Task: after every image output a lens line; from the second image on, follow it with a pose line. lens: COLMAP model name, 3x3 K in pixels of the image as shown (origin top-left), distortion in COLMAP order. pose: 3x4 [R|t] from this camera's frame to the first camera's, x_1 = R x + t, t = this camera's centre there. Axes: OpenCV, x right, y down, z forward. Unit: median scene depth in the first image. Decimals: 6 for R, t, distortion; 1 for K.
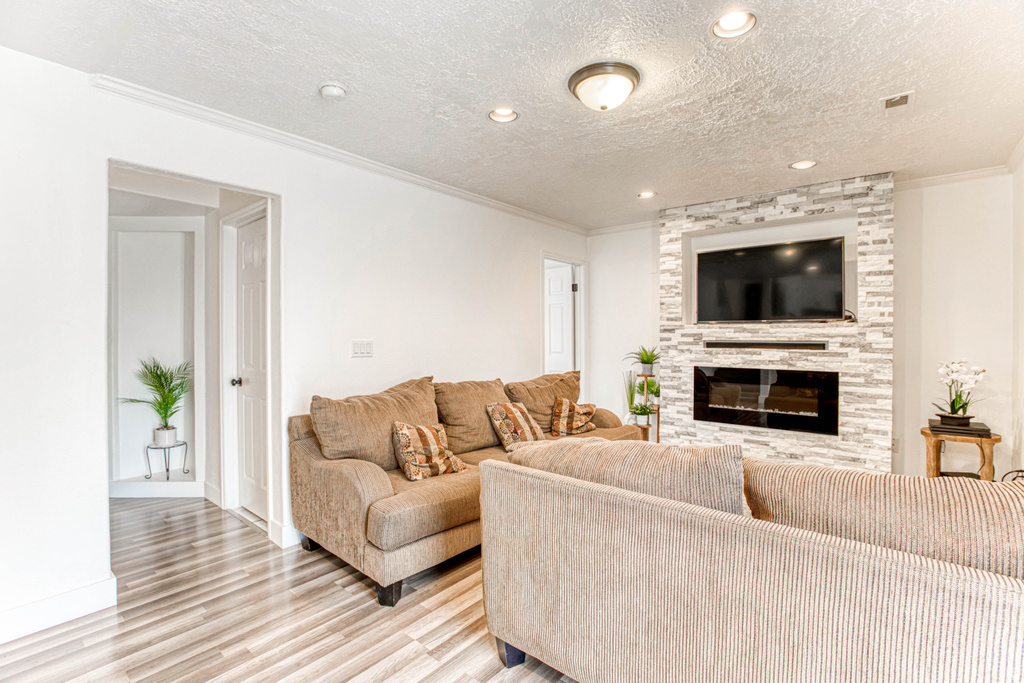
lens RADIAL K [[468.5, 0, 512.7], [0, 468.5, 339.0], [0, 0, 1]] dist [-0.051497, 0.019083]
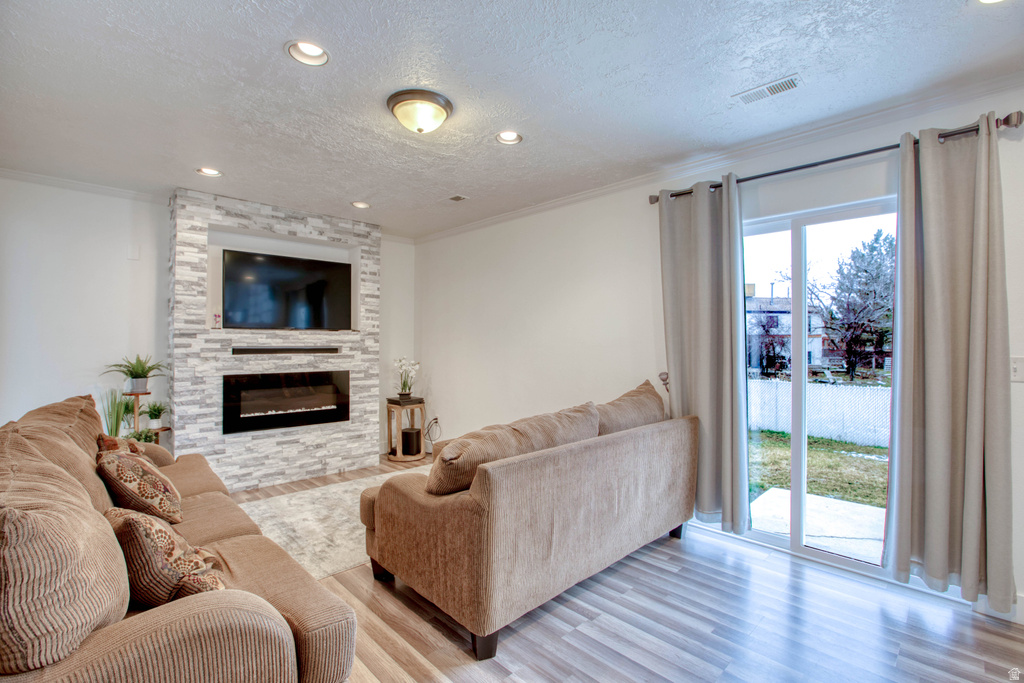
lens RADIAL K [[473.9, 0, 507.5], [0, 473.9, 337.8], [0, 0, 1]] dist [-0.053252, 0.017866]
pose [[0.094903, 0.009538, 0.995441, -0.494525], [0.005521, 0.999934, -0.010107, -0.002003], [-0.995471, 0.006455, 0.094844, 0.397715]]
